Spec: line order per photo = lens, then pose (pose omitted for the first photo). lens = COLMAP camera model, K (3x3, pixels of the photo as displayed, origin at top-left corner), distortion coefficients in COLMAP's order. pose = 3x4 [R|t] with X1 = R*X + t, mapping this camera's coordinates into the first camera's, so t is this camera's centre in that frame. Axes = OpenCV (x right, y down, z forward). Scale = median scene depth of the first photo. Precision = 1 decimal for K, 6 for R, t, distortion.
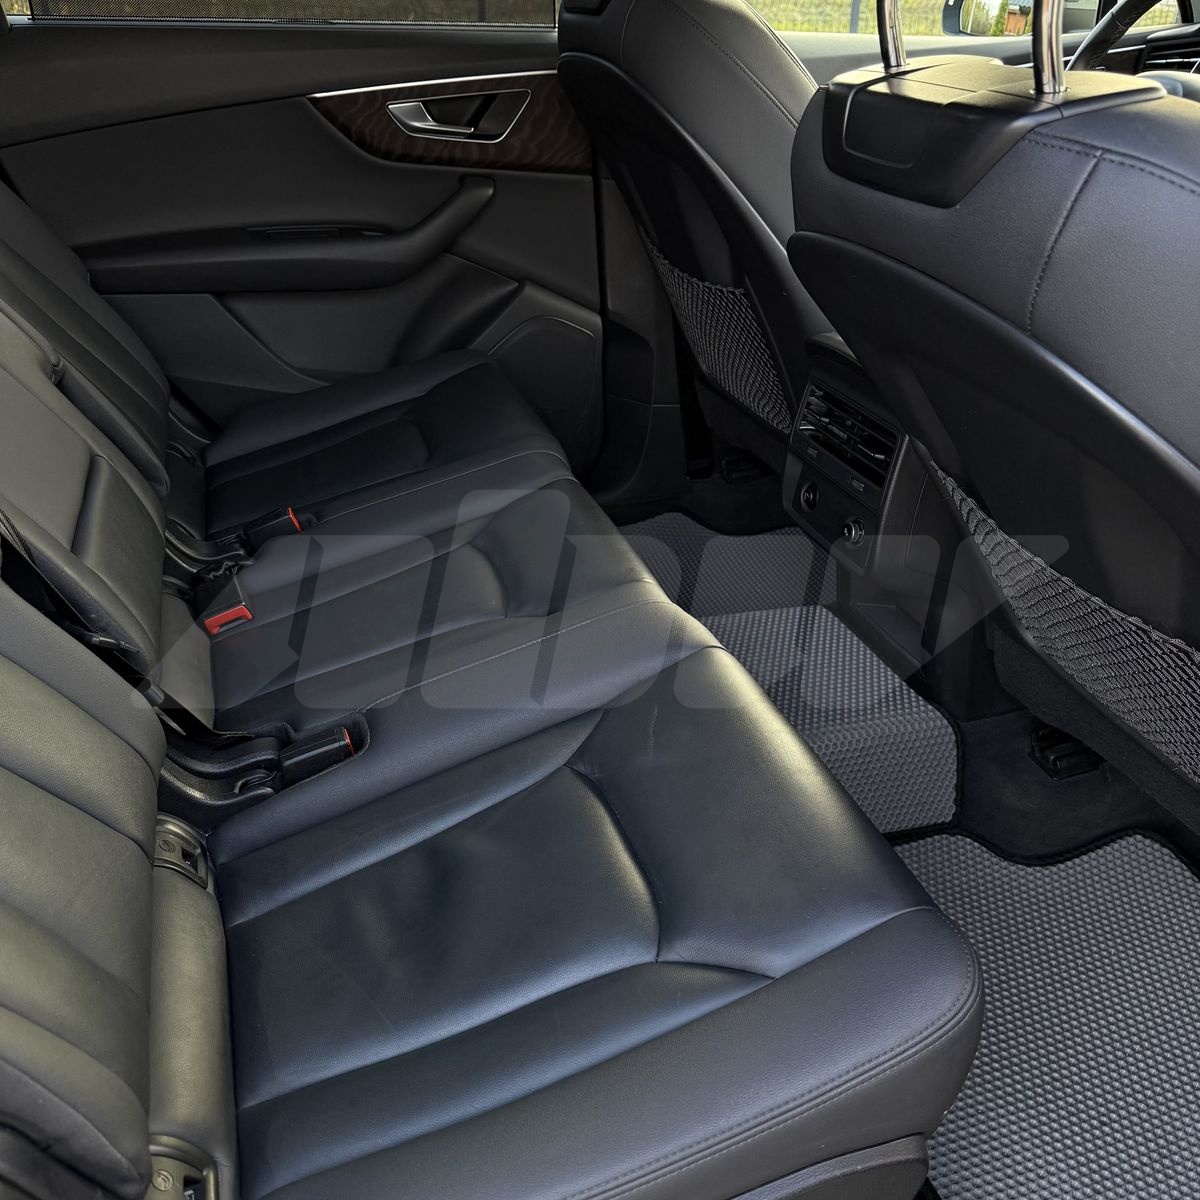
lens RADIAL K [[1130.6, 0, 591.5], [0, 1130.6, 601.6], [0, 0, 1]] dist [0.030672, -0.046832]
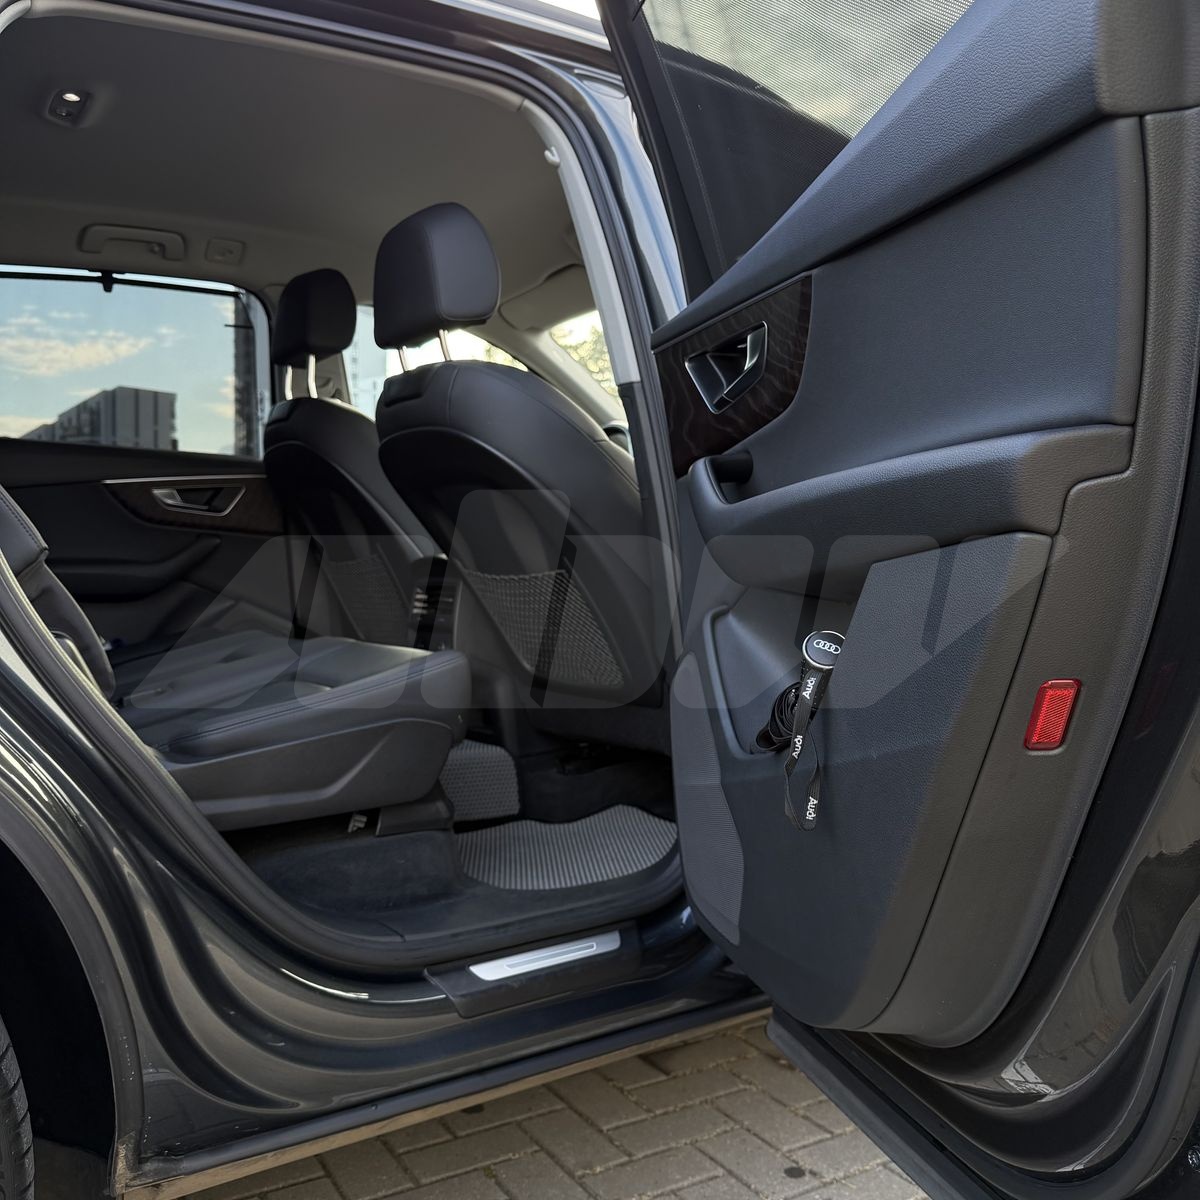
lens RADIAL K [[1130.6, 0, 591.5], [0, 1130.6, 601.6], [0, 0, 1]] dist [0.030672, -0.046832]
pose [[0.959731, -0.015003, 0.280519, -0.045857], [0.143514, 0.884616, -0.443687, 0.677609], [-0.241495, 0.466079, 0.851147, -0.606132]]
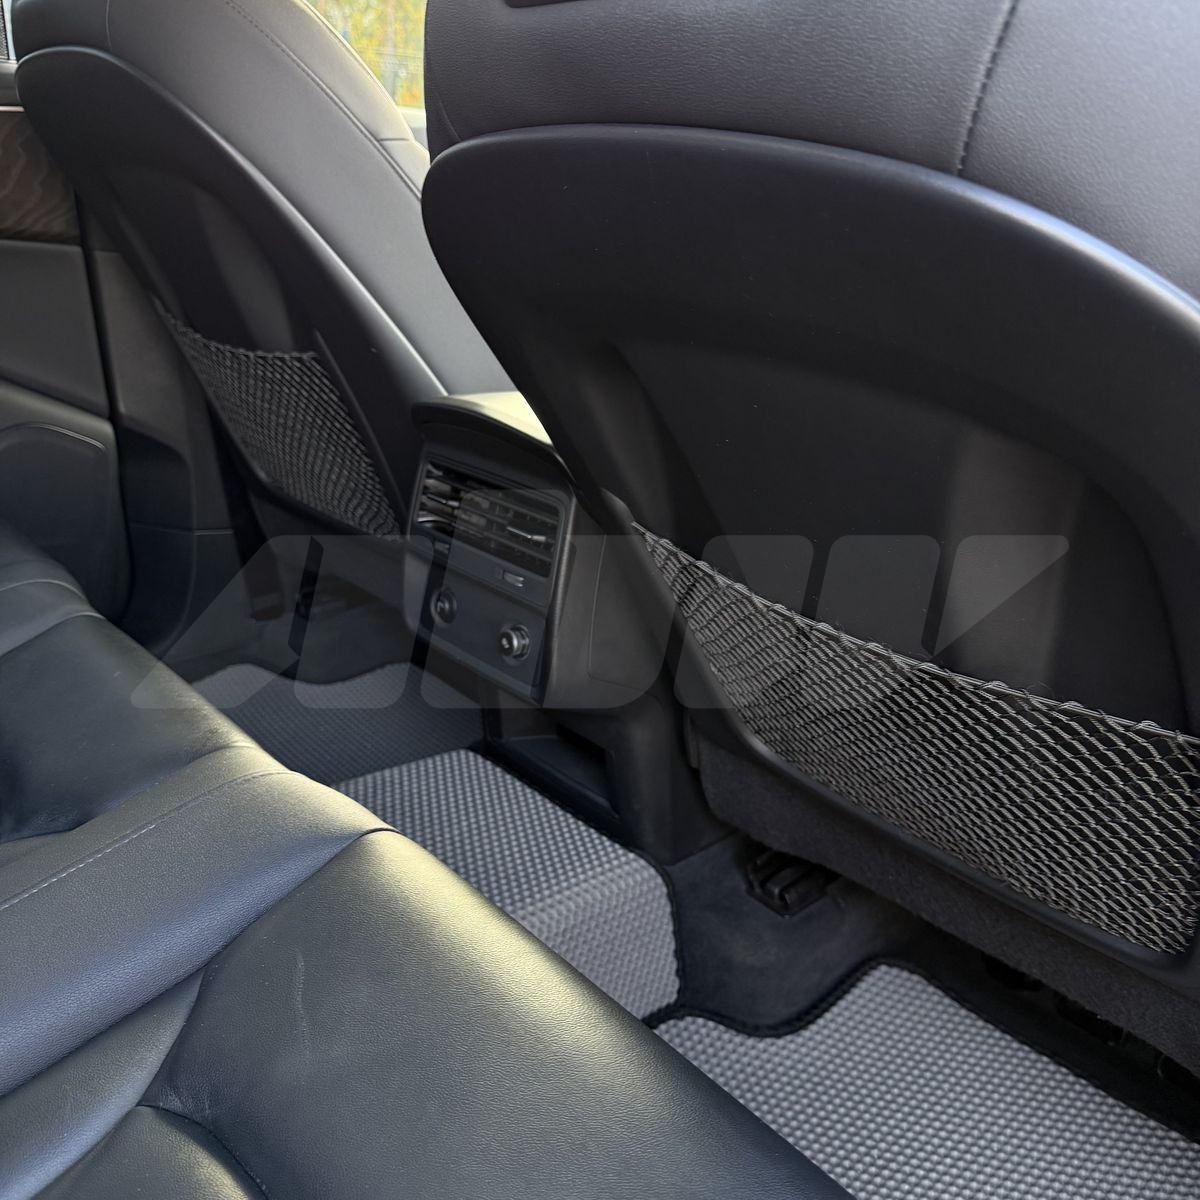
lens RADIAL K [[1104.0, 0, 597.5], [0, 1104.0, 613.0], [0, 0, 1]] dist [0.139583, -0.301075]
pose [[0.911593, -0.100287, 0.398674, -0.010085], [0.151890, 0.983331, -0.099946, 0.001672], [-0.382006, 0.151665, 0.911630, 0.284219]]
